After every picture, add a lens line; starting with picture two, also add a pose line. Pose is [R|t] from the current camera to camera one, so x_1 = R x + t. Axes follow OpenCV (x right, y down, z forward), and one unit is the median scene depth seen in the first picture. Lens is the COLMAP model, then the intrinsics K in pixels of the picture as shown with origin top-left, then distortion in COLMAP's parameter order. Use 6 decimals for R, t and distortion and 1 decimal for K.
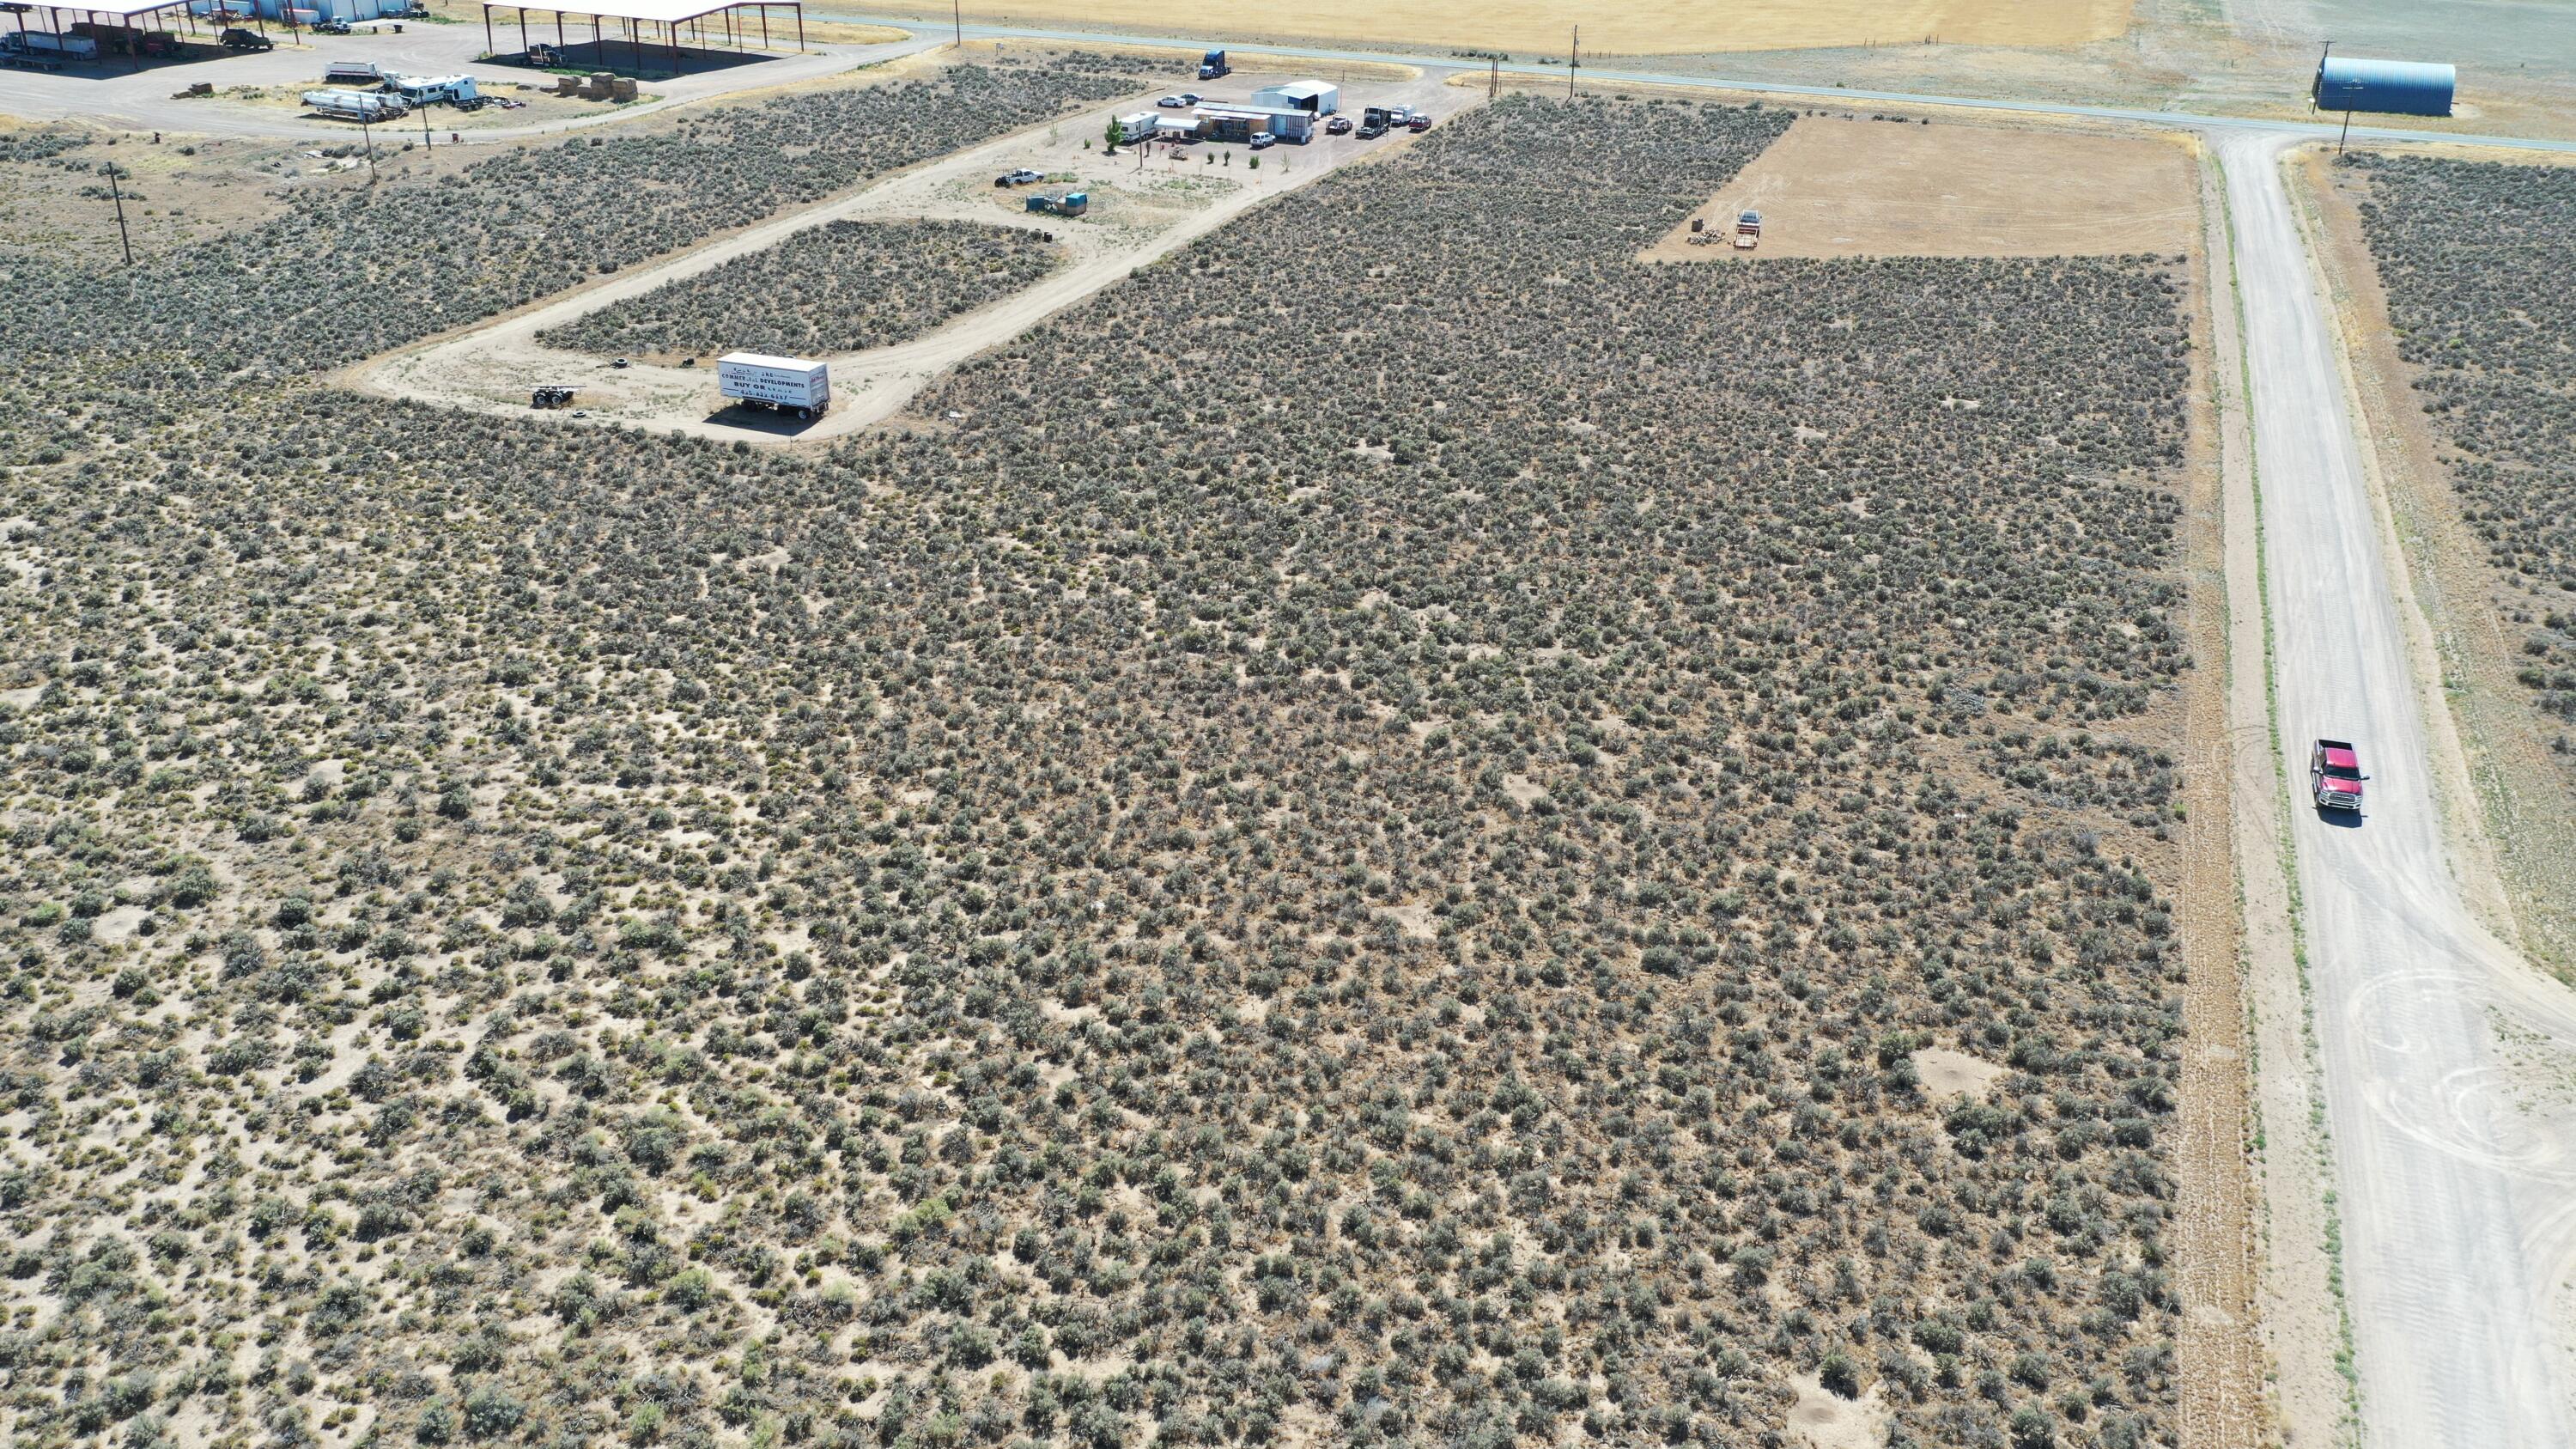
lens RADIAL K [[2036.8, 0, 1283.8], [0, 2036.8, 731.9], [0, 0, 1]] dist [0.007204, 0.000309]
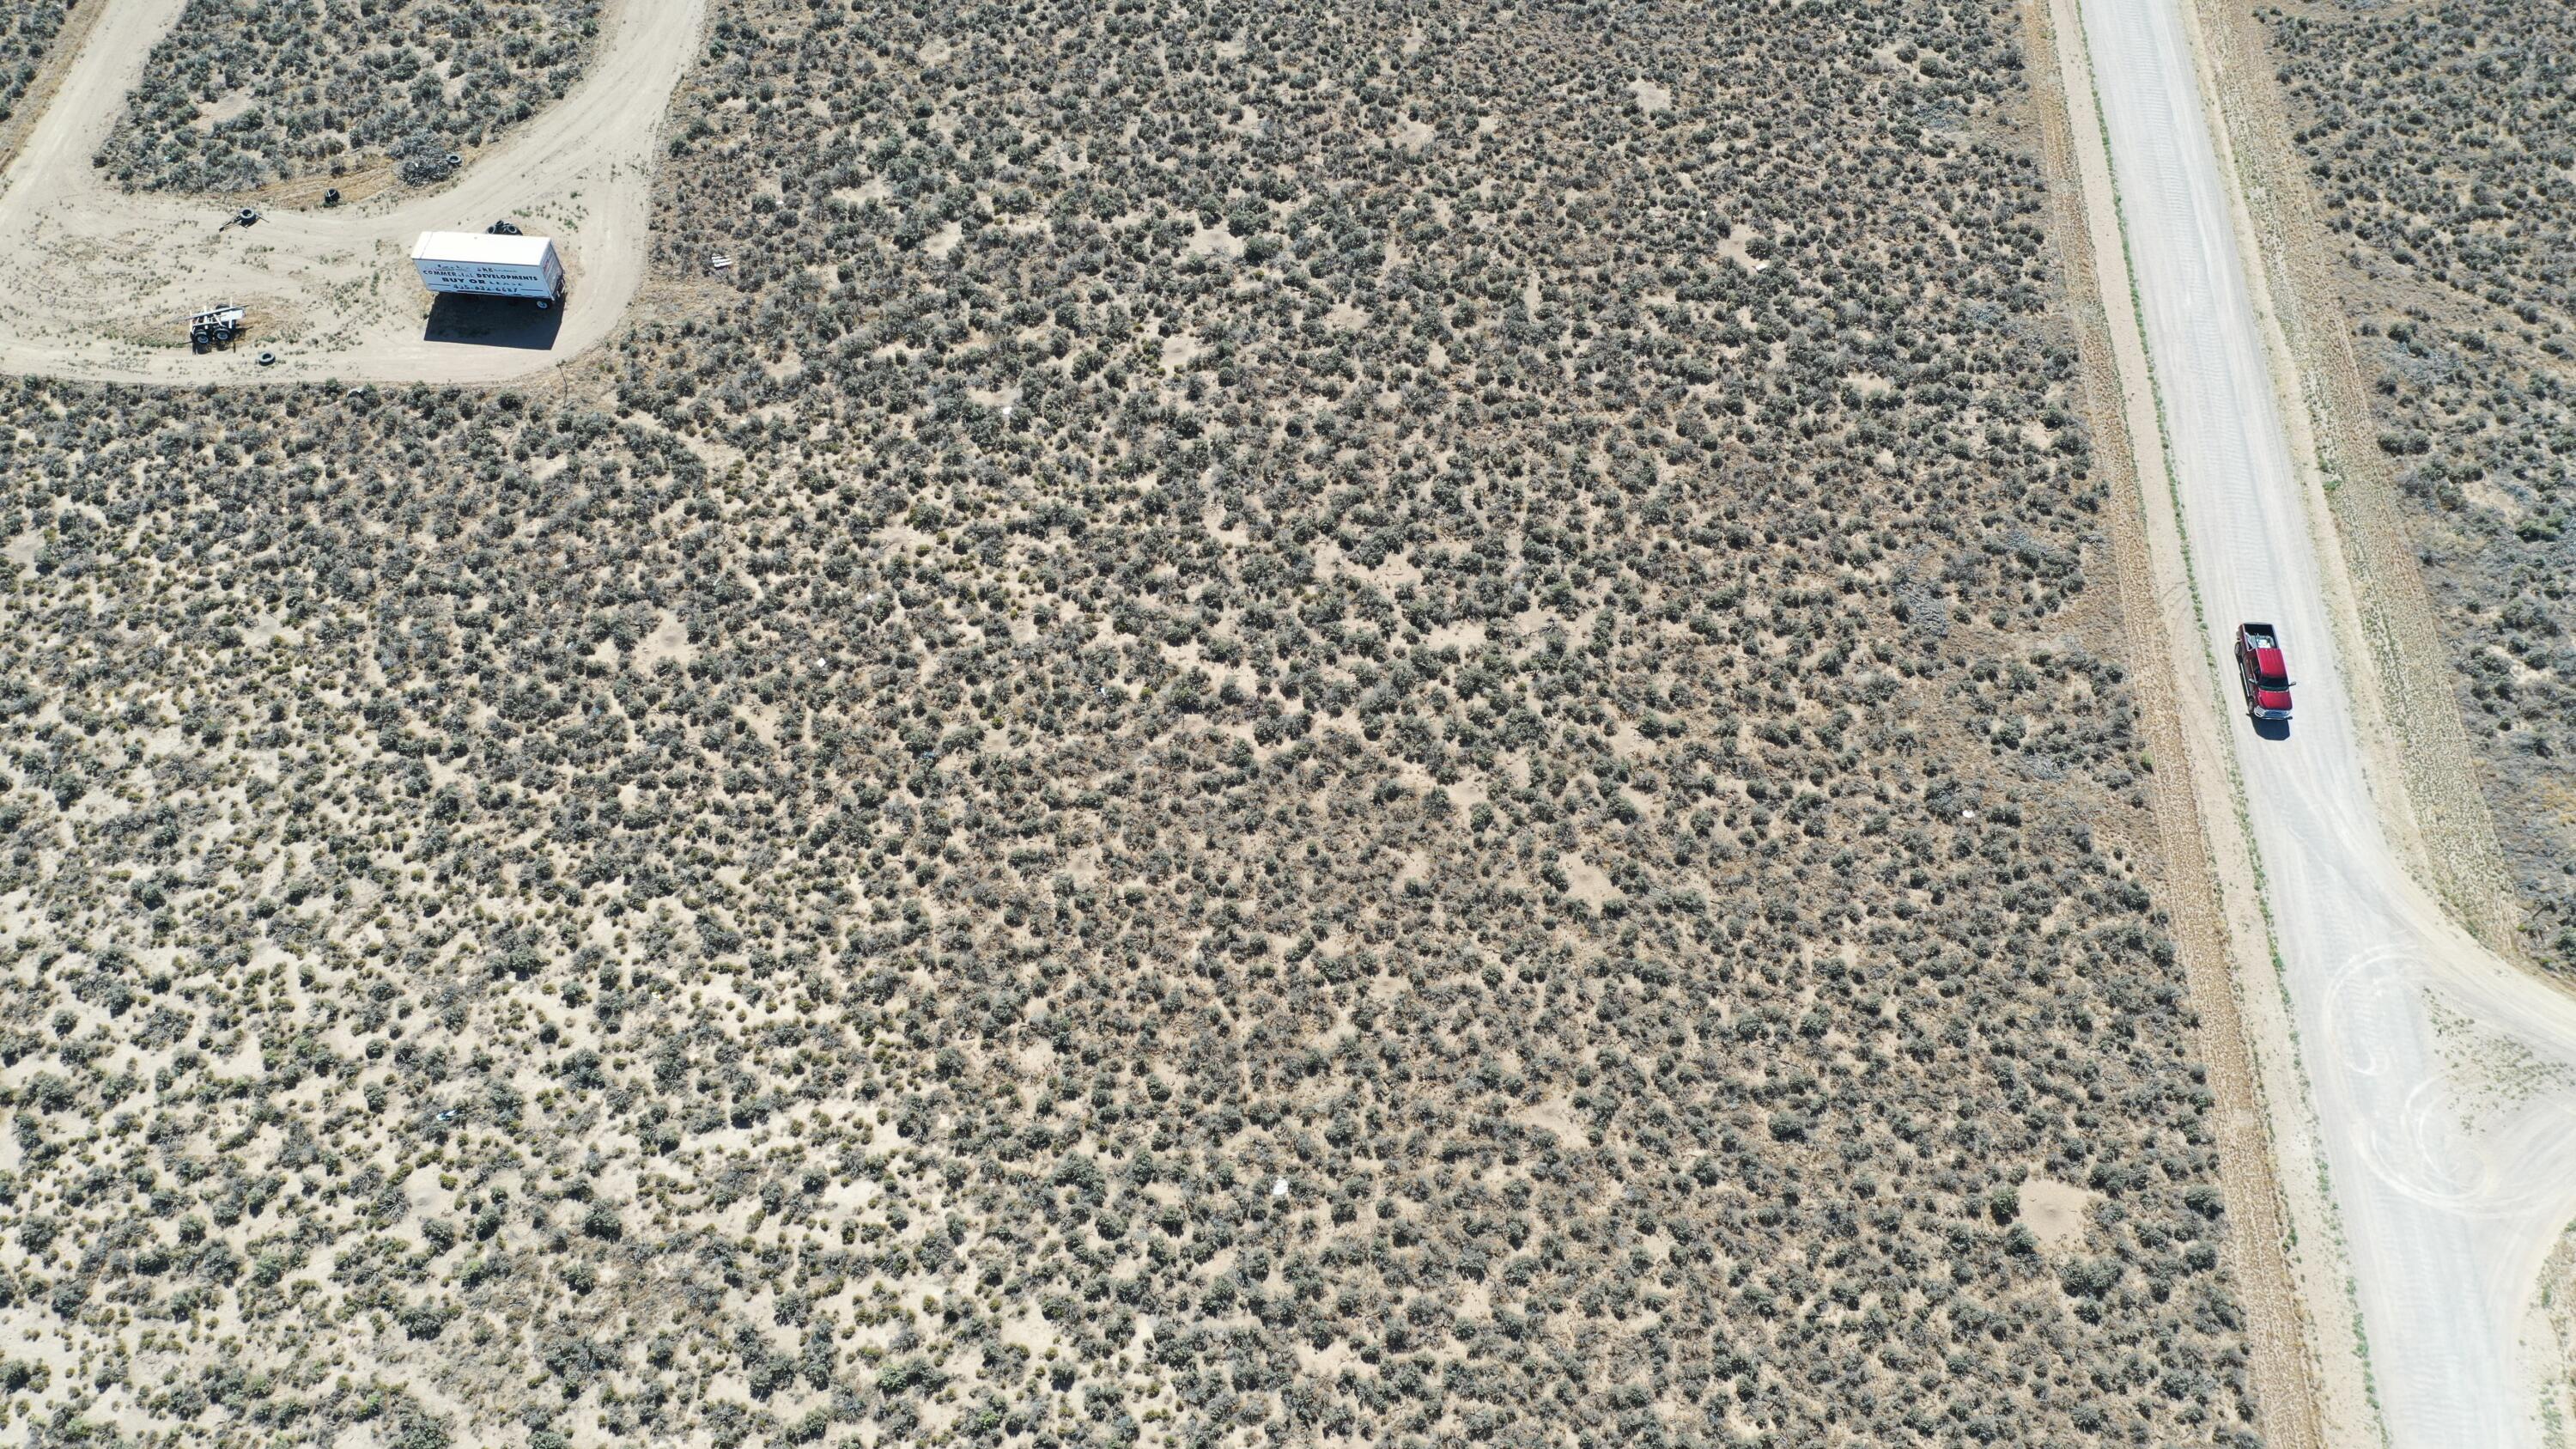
lens RADIAL K [[2036.8, 0, 1265.2], [0, 2036.8, 720.1], [0, 0, 1]] dist [0.007204, 0.000309]
pose [[0.956678, -0.247483, 0.153362, -0.136892], [0.135943, 0.845501, 0.516379, -0.456622], [-0.257463, -0.473160, 0.842516, 0.144998]]
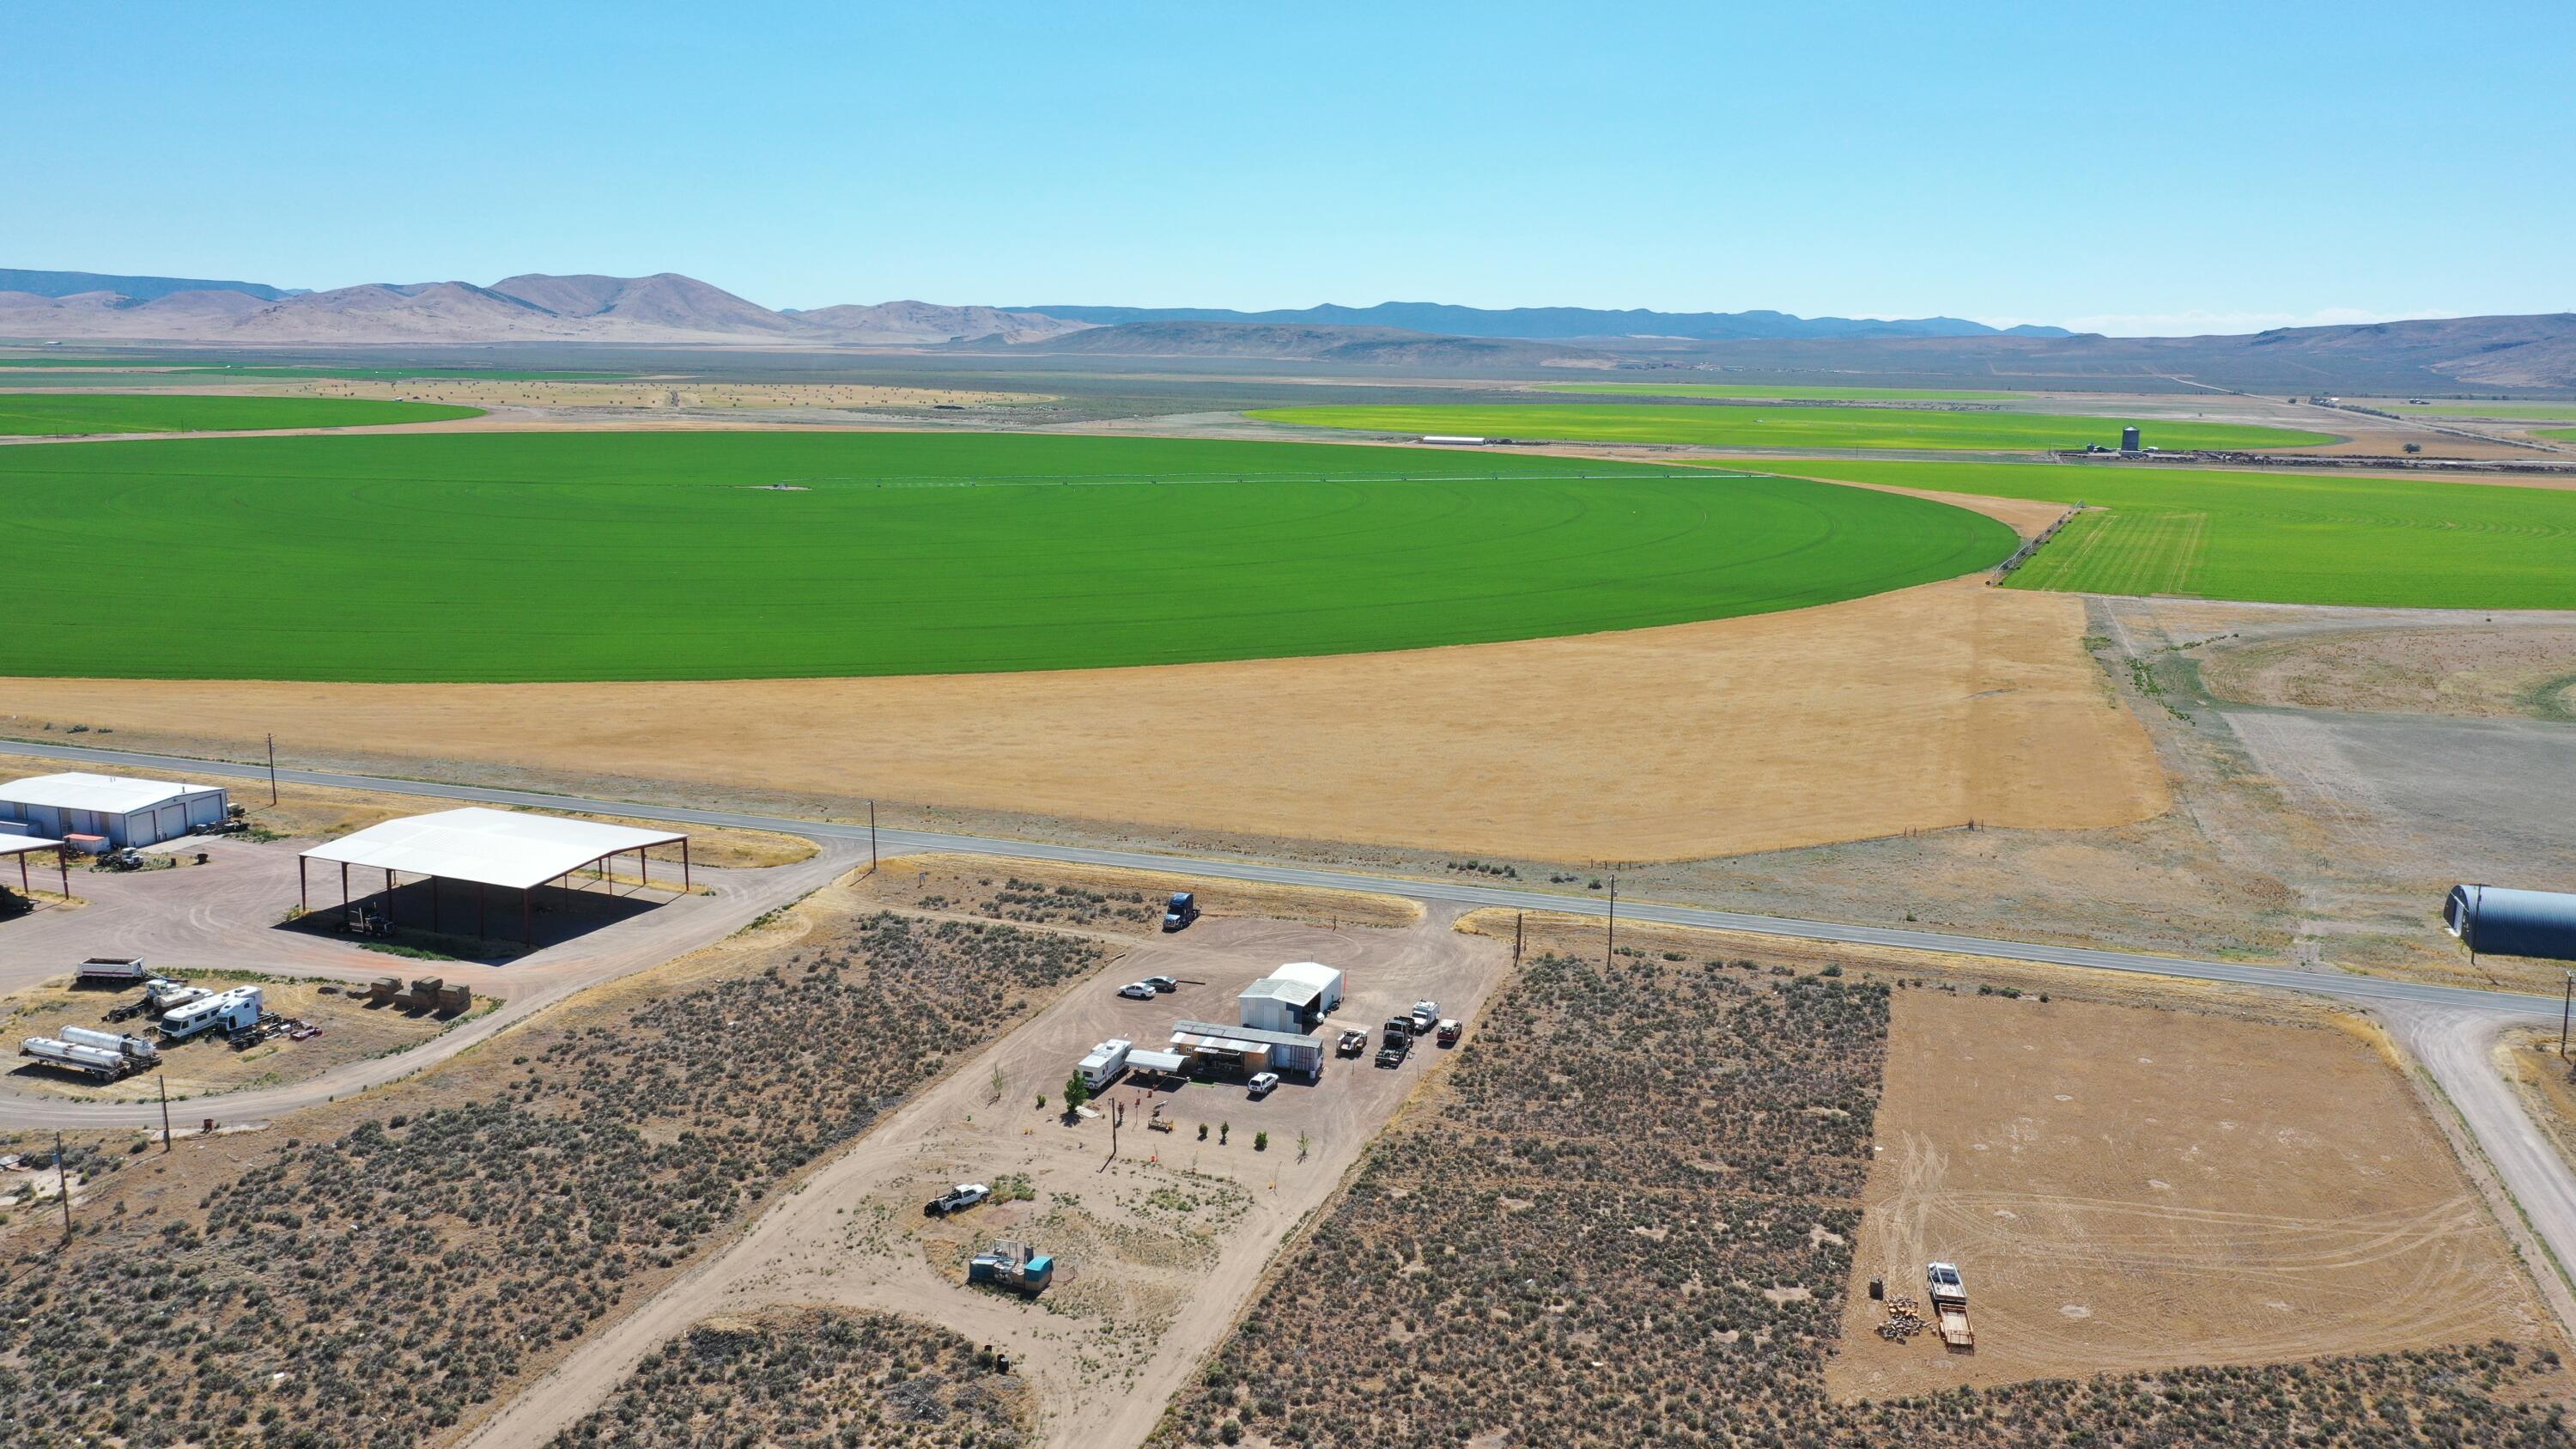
lens RADIAL K [[2036.8, 0, 1282.3], [0, 2036.8, 703.2], [0, 0, 1]] dist [0.007204, 0.000309]
pose [[0.998564, -0.011883, 0.052234, -0.079008], [0.025595, 0.962419, -0.270360, -0.406943], [-0.047058, 0.271309, 0.961341, 0.372378]]
